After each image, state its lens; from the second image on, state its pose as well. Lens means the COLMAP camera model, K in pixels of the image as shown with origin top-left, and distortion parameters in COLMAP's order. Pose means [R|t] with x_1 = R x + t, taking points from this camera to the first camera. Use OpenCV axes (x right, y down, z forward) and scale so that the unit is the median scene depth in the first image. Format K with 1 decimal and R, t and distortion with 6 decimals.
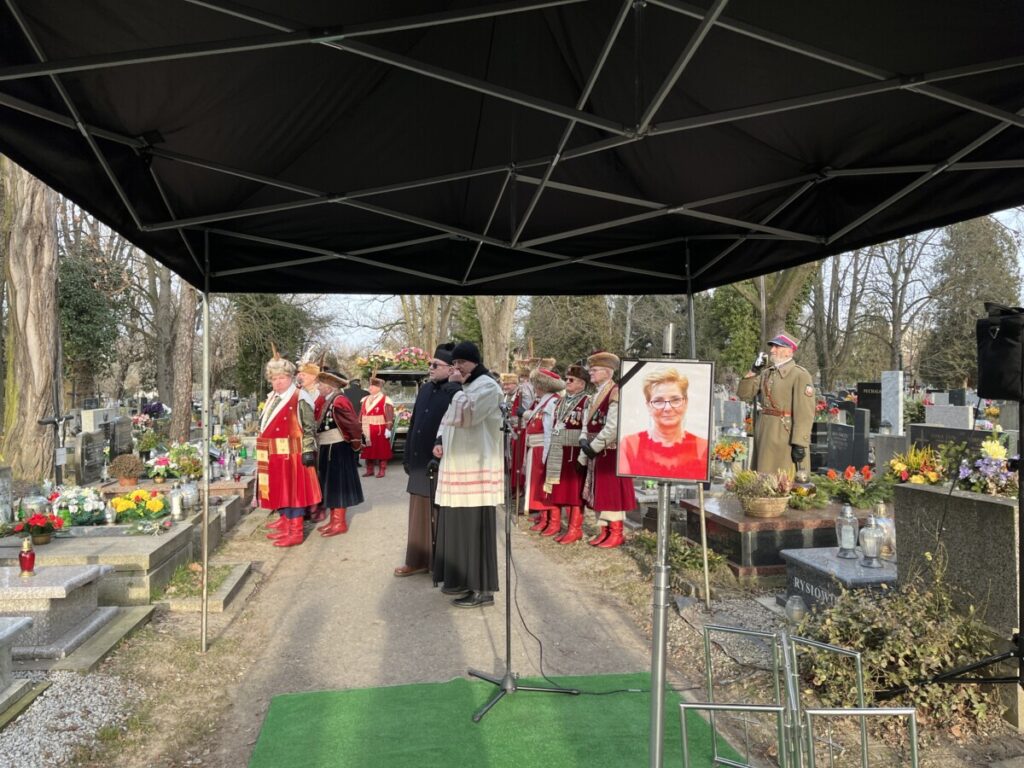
lens RADIAL K [[776.5, 0, 511.7], [0, 776.5, 385.9], [0, 0, 1]] dist [0.006594, -0.002206]
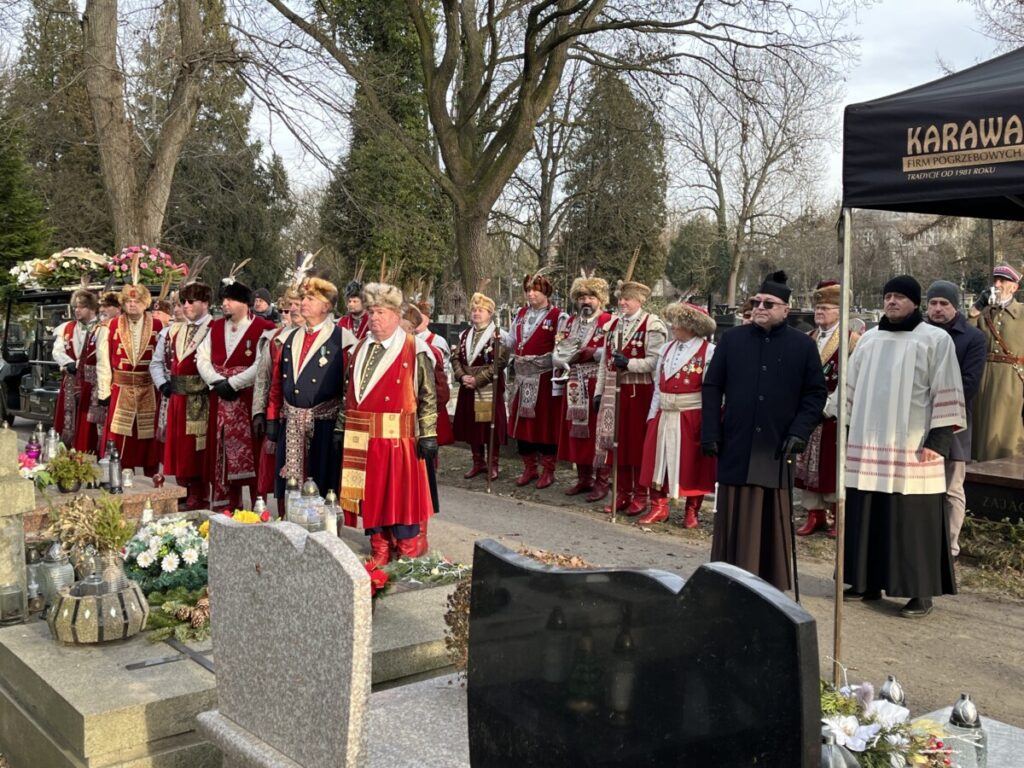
lens RADIAL K [[1119.0, 0, 511.1], [0, 1119.0, 385.9], [0, 0, 1]] dist [0.126785, 0.000000]
pose [[0.865046, -0.029956, 0.500797, -0.663766], [-0.009302, 0.997087, 0.075709, -0.023390], [-0.501606, -0.070150, 0.862248, 0.169872]]
